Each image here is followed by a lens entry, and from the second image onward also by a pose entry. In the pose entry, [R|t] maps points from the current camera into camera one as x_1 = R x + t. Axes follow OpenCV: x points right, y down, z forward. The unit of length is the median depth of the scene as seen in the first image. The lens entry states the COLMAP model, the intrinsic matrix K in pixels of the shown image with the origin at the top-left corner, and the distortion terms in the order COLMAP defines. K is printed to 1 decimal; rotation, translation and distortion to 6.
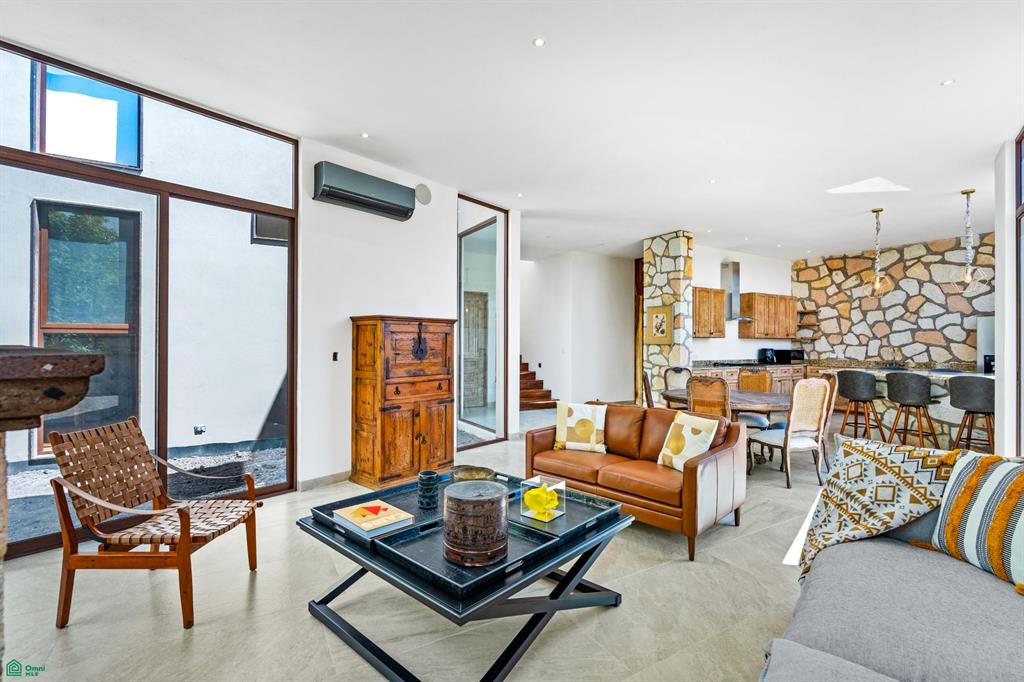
lens RADIAL K [[464.2, 0, 512.0], [0, 464.2, 341.0], [0, 0, 1]] dist [-0.003024, 0.000579]
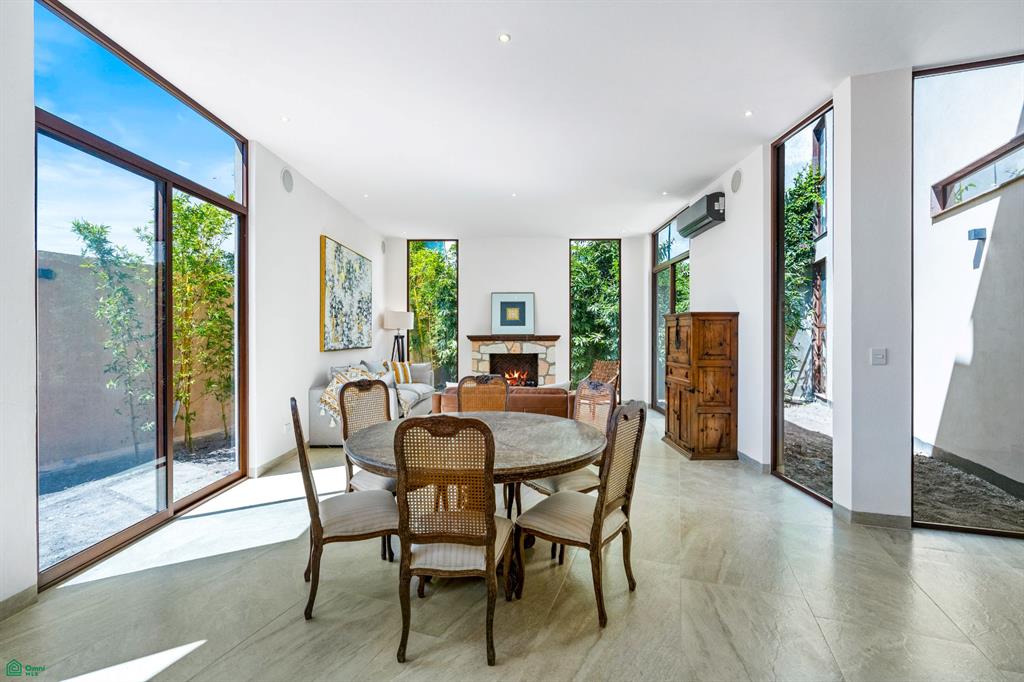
lens RADIAL K [[464.2, 0, 512.0], [0, 464.2, 341.0], [0, 0, 1]] dist [-0.003024, 0.000579]
pose [[-0.770258, 0.007008, -0.637694, 0.481799], [0.000641, 0.999948, 0.010216, 0.003874], [0.637732, 0.007460, -0.770222, 0.884757]]
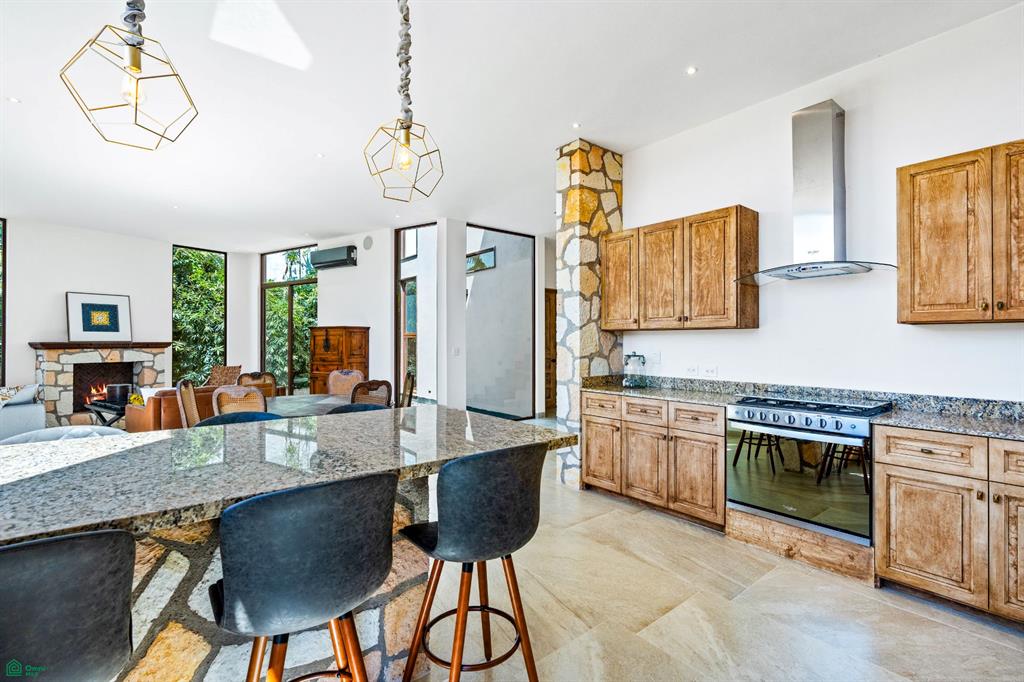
lens RADIAL K [[460.3, 0, 513.6], [0, 460.3, 339.8], [0, 0, 1]] dist [-0.008122, 0.001218]
pose [[0.144278, -0.006722, -0.989514, 0.825566], [0.003769, 0.999973, -0.006243, 0.005548], [0.989530, -0.002829, 0.144300, 0.764906]]
